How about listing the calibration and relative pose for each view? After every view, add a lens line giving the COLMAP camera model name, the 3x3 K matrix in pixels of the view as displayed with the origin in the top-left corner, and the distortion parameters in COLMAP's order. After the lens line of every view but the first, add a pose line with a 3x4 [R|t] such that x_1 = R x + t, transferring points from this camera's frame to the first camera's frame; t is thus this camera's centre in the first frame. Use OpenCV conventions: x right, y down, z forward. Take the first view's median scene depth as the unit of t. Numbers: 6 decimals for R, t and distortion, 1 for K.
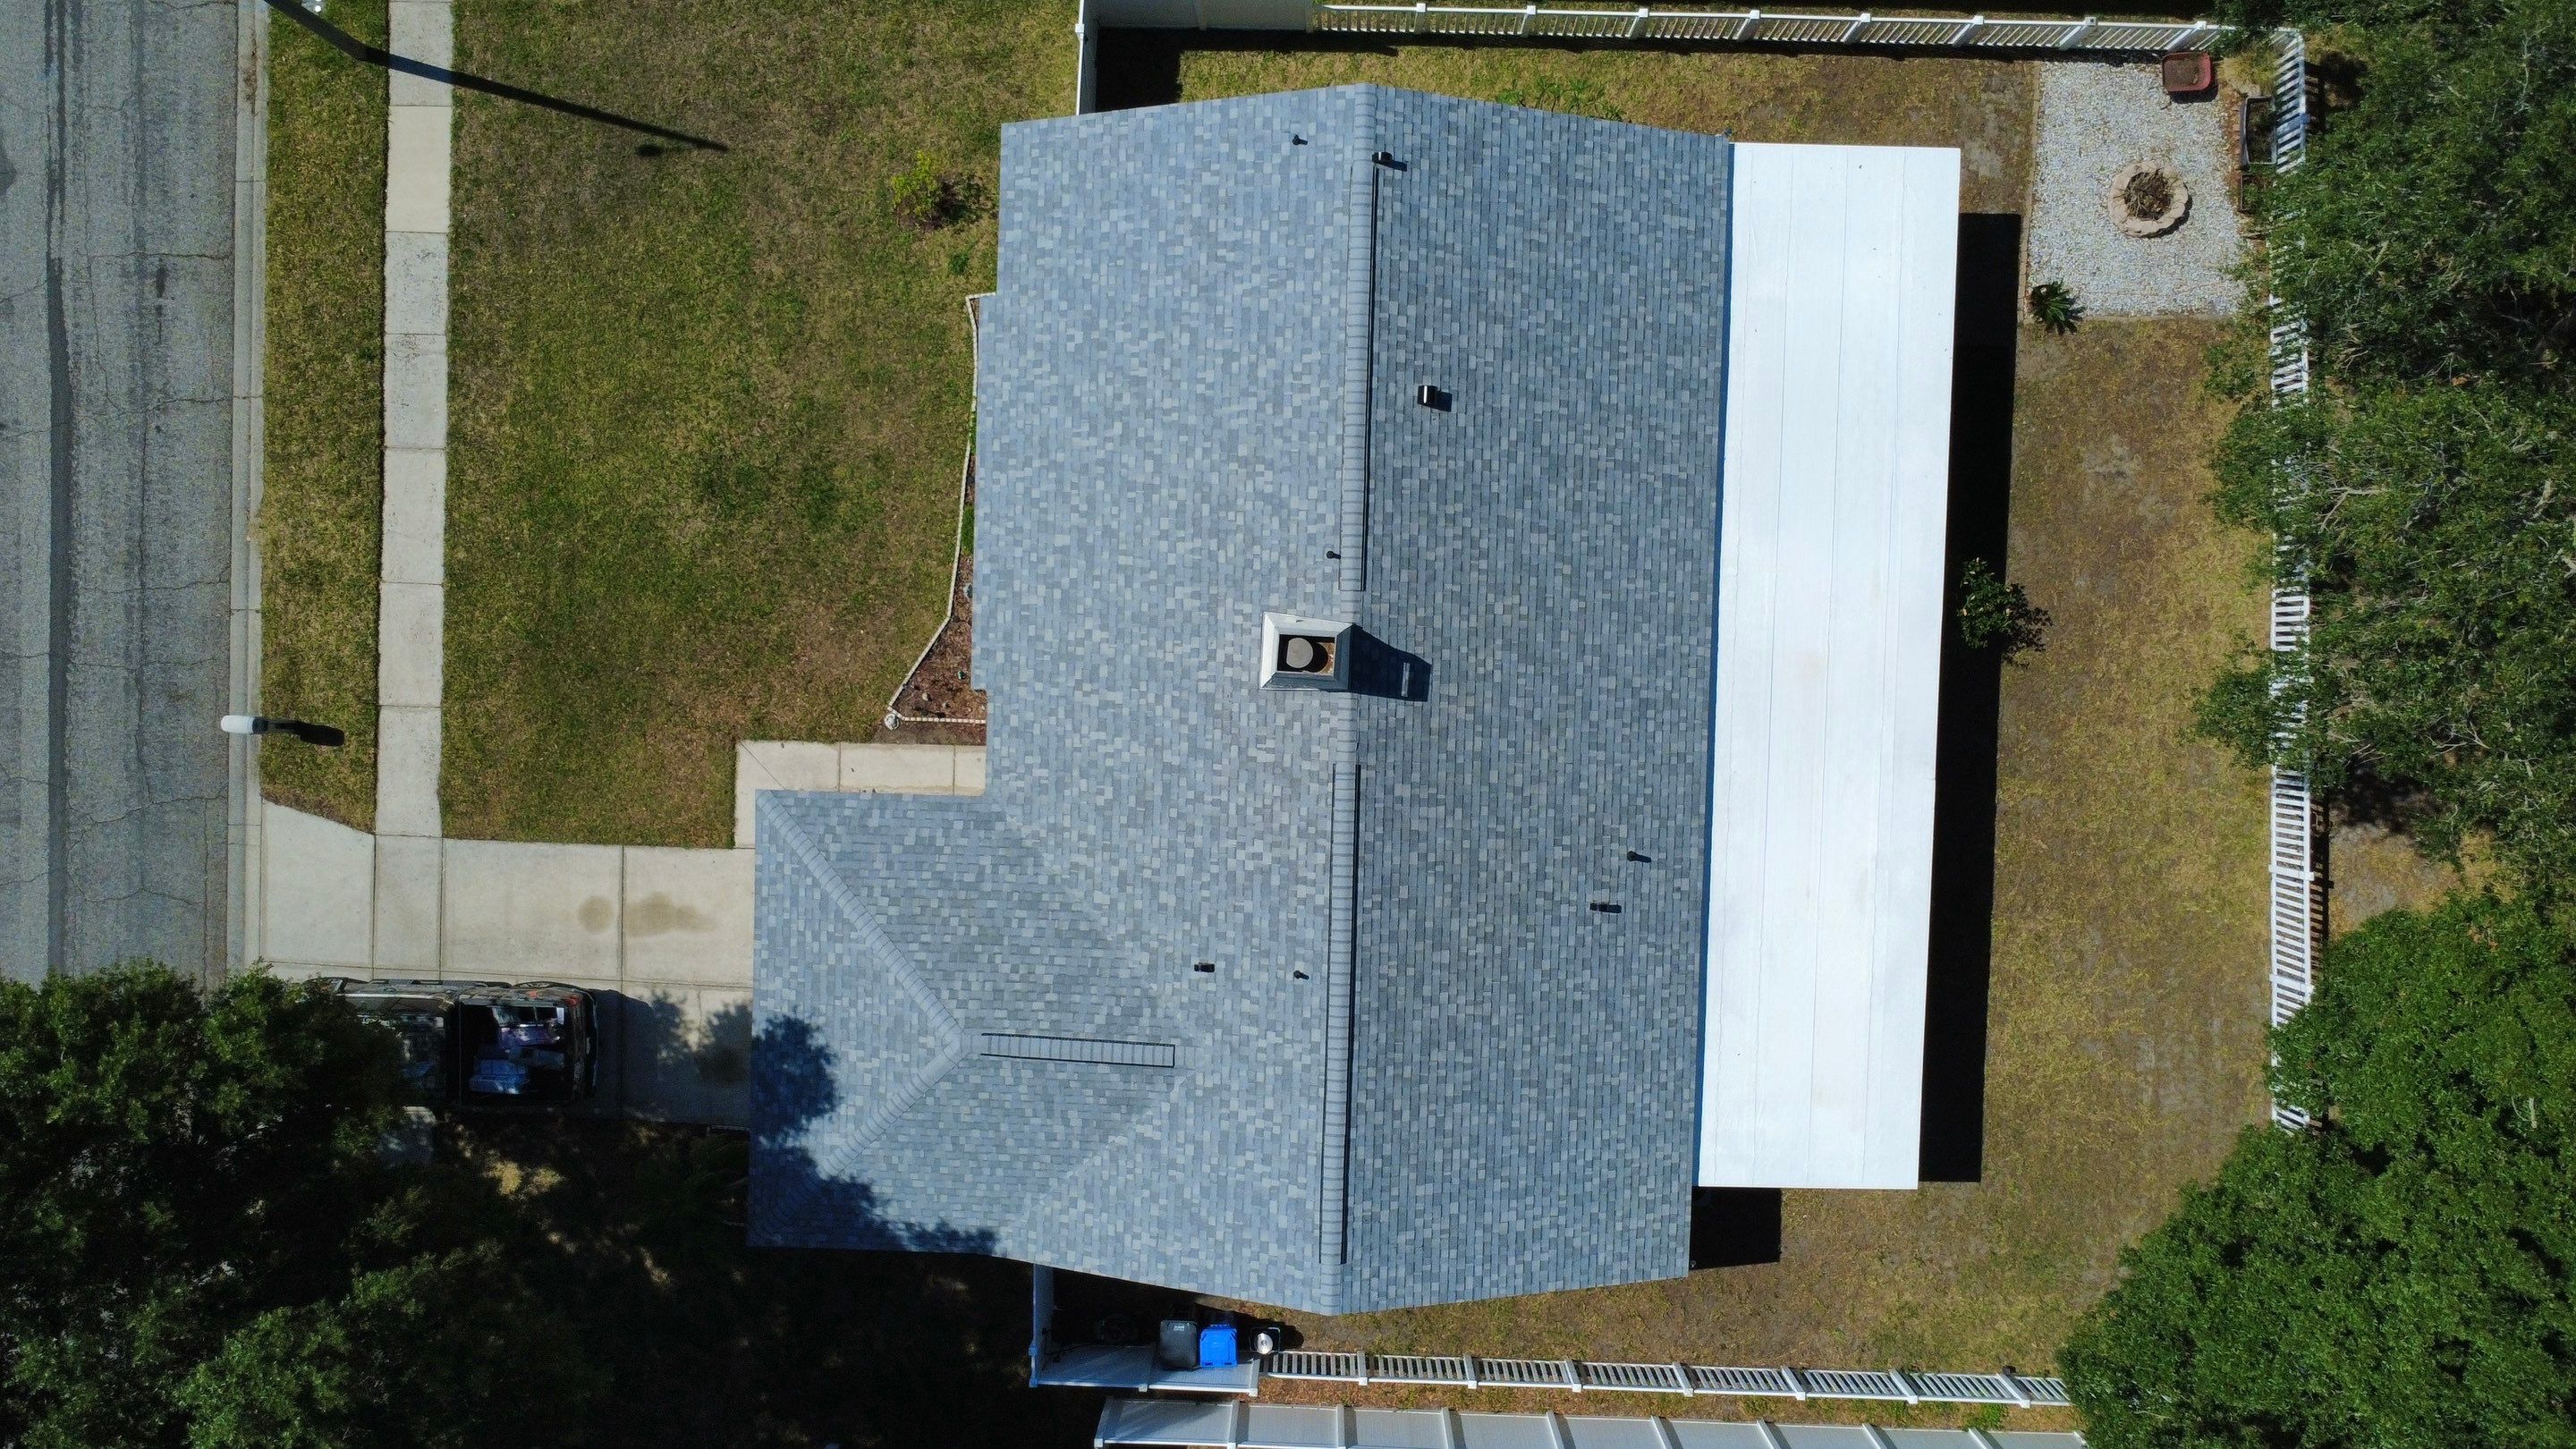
lens RADIAL K [[1874.4, 0, 1281.2], [0, 1874.4, 716.4], [0, 0, 1]] dist [-0.000466, 0.002789]
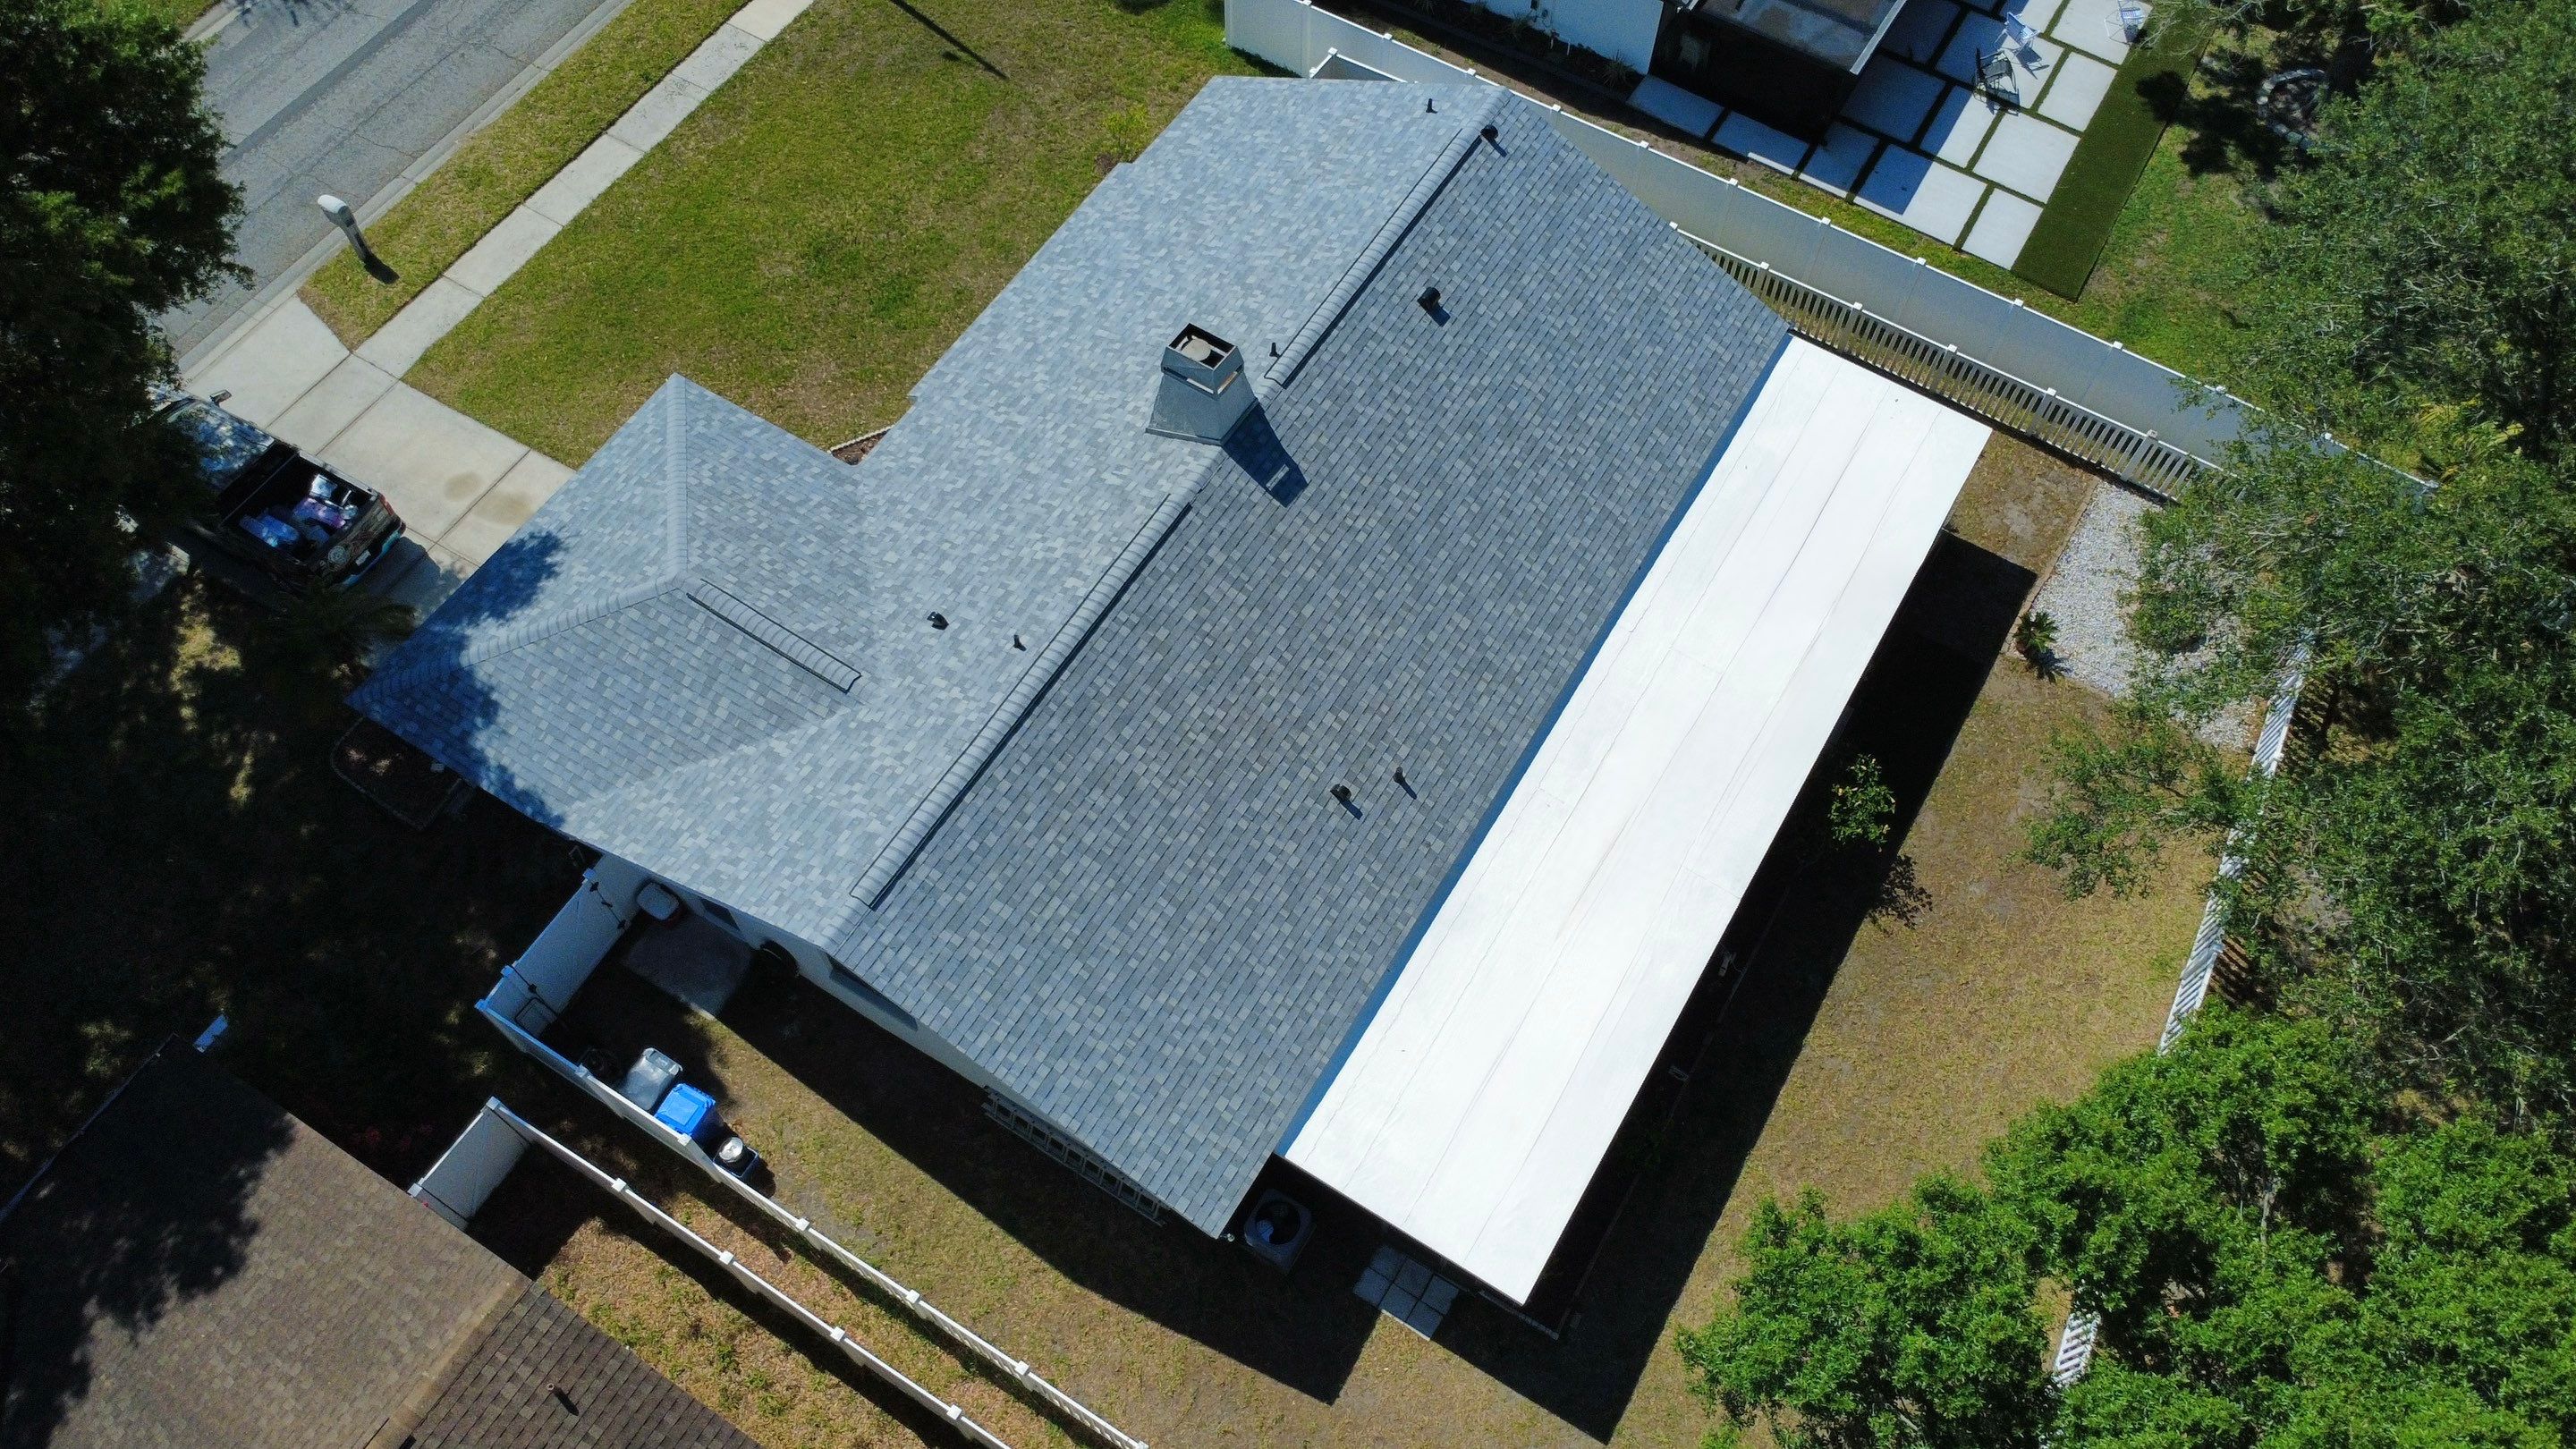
lens RADIAL K [[1874.4, 0, 1284.5], [0, 1874.4, 720.7], [0, 0, 1]] dist [-0.000466, 0.002789]
pose [[0.868135, 0.447699, -0.214262, 0.313898], [-0.493871, 0.736290, -0.462567, 0.490391], [-0.049332, 0.507388, 0.860304, 0.202117]]
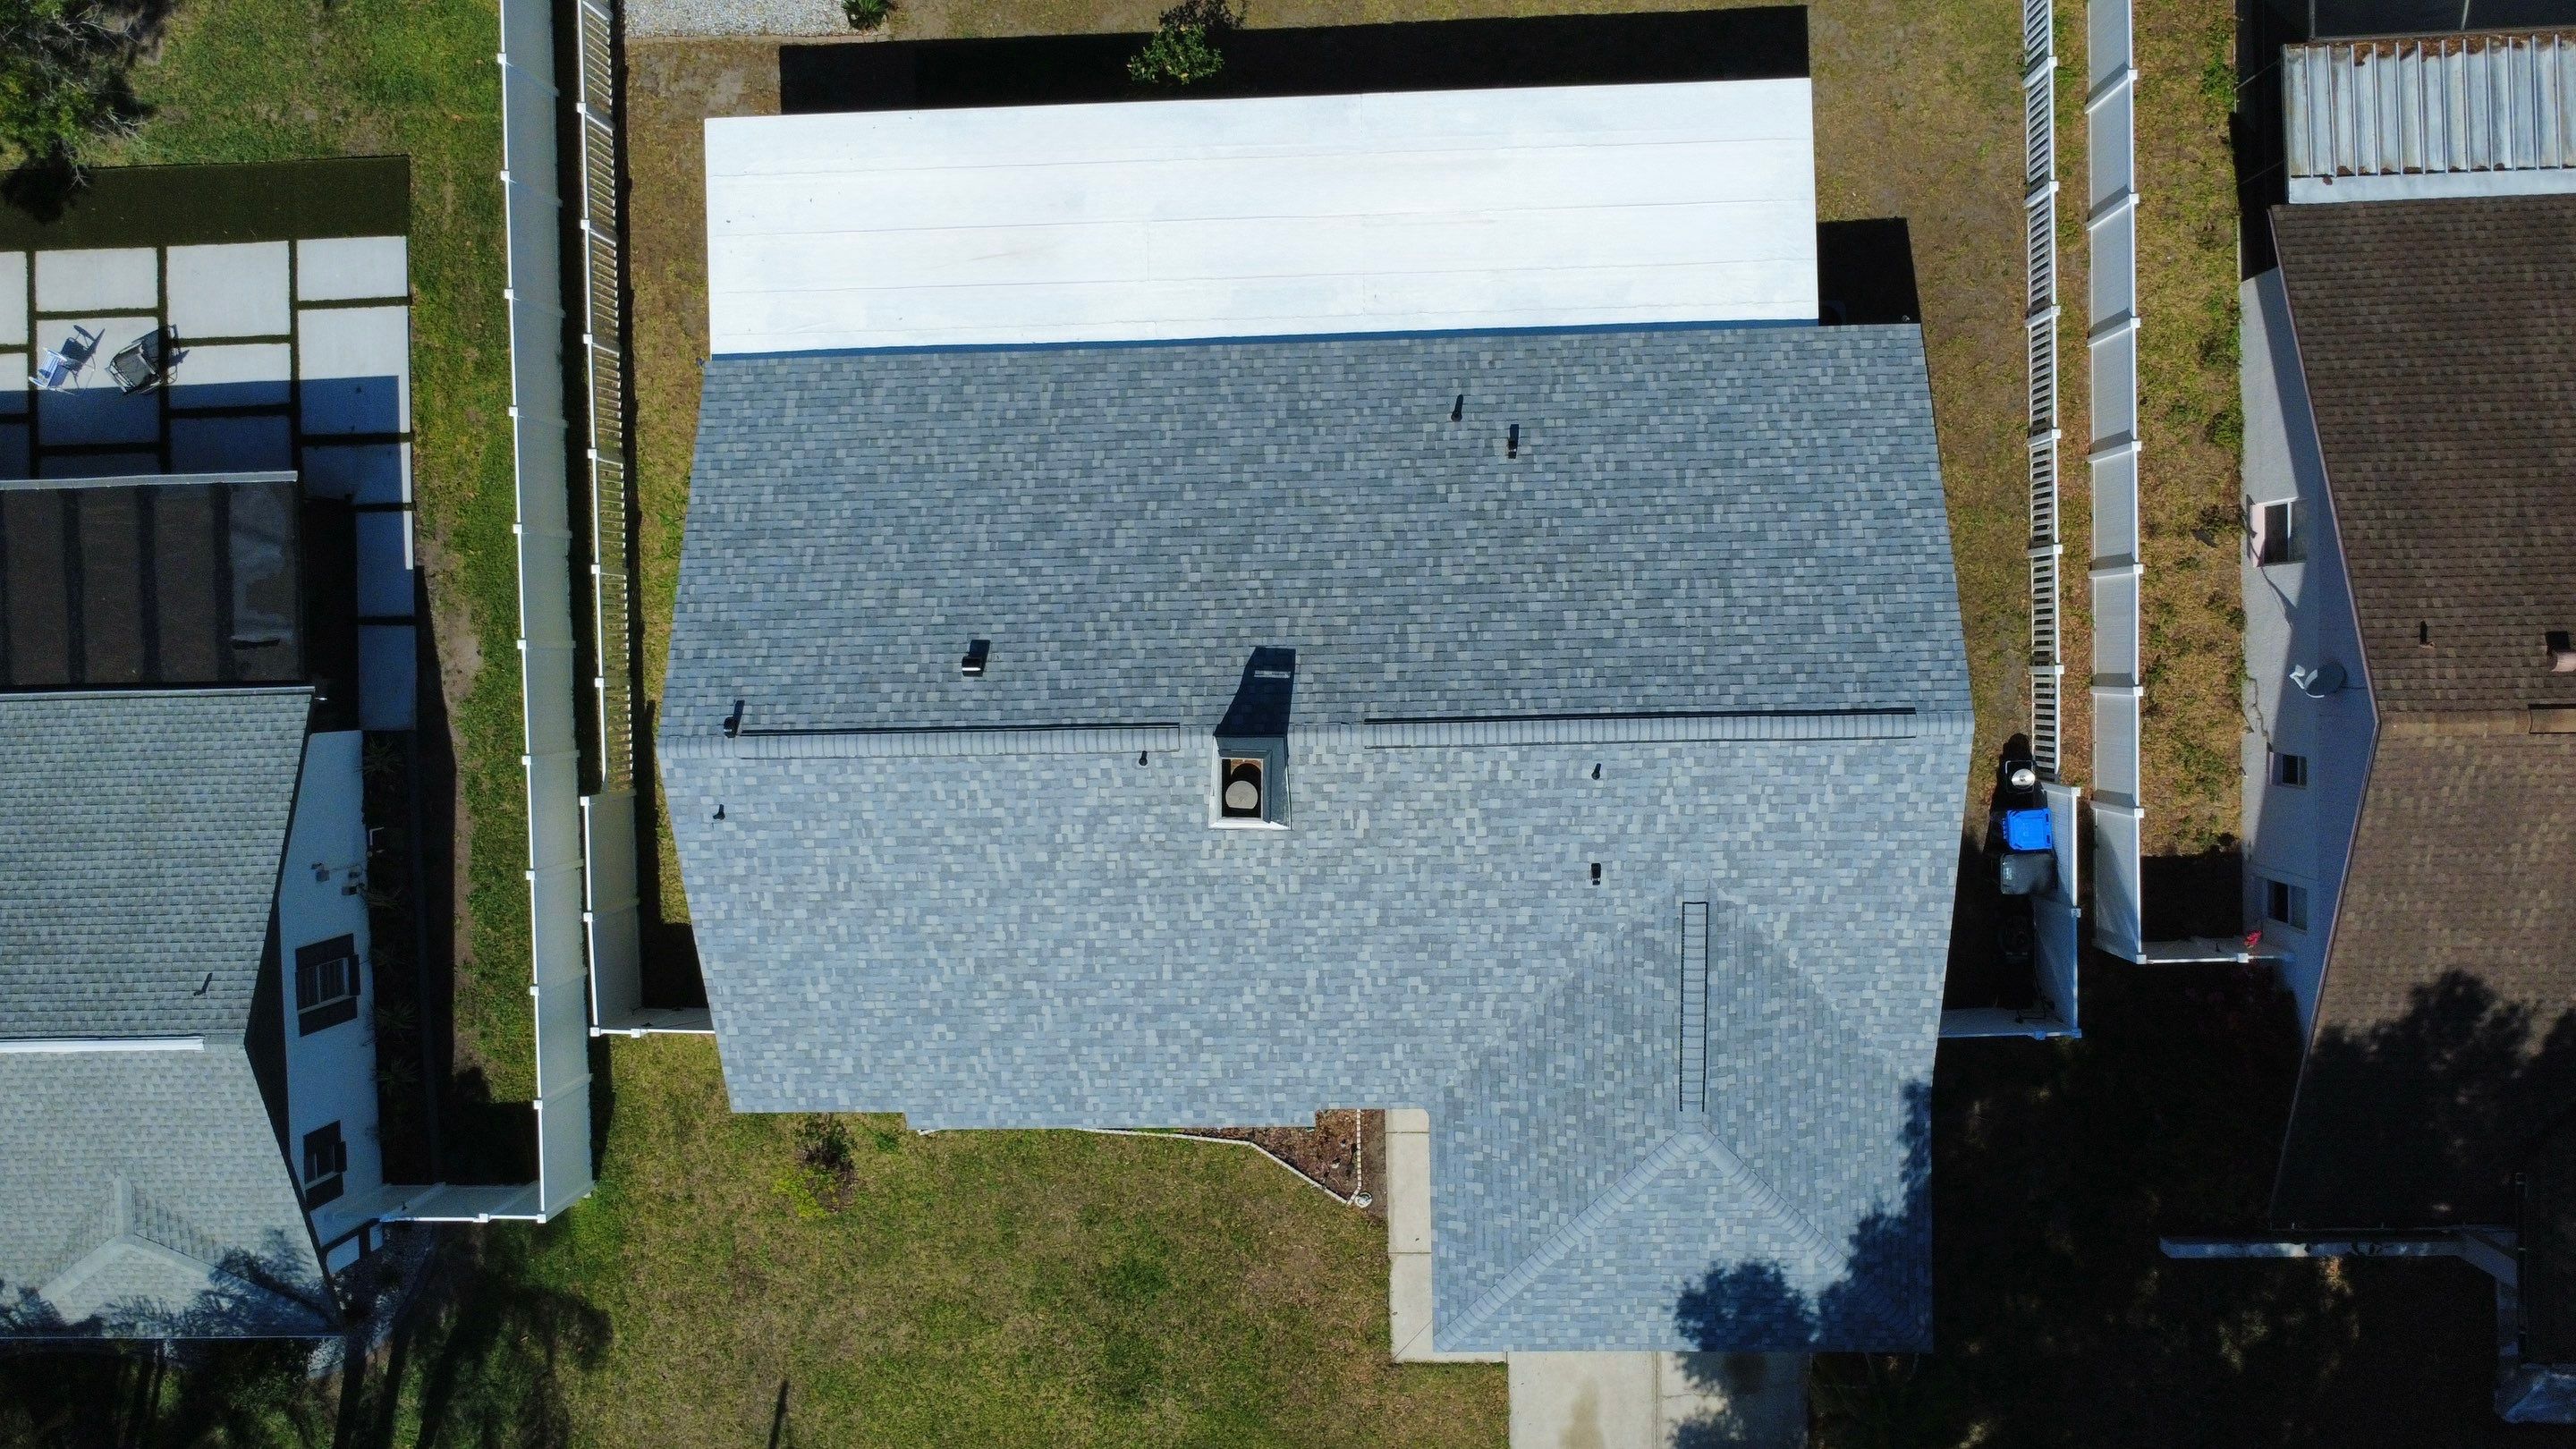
lens RADIAL K [[1874.4, 0, 1283.3], [0, 1874.4, 720.9], [0, 0, 1]] dist [-0.000466, 0.002789]
pose [[-0.048547, -0.998774, -0.009680, 0.048287], [0.994857, -0.047490, -0.089466, 0.063557], [0.088896, -0.013973, 0.995943, 0.063293]]
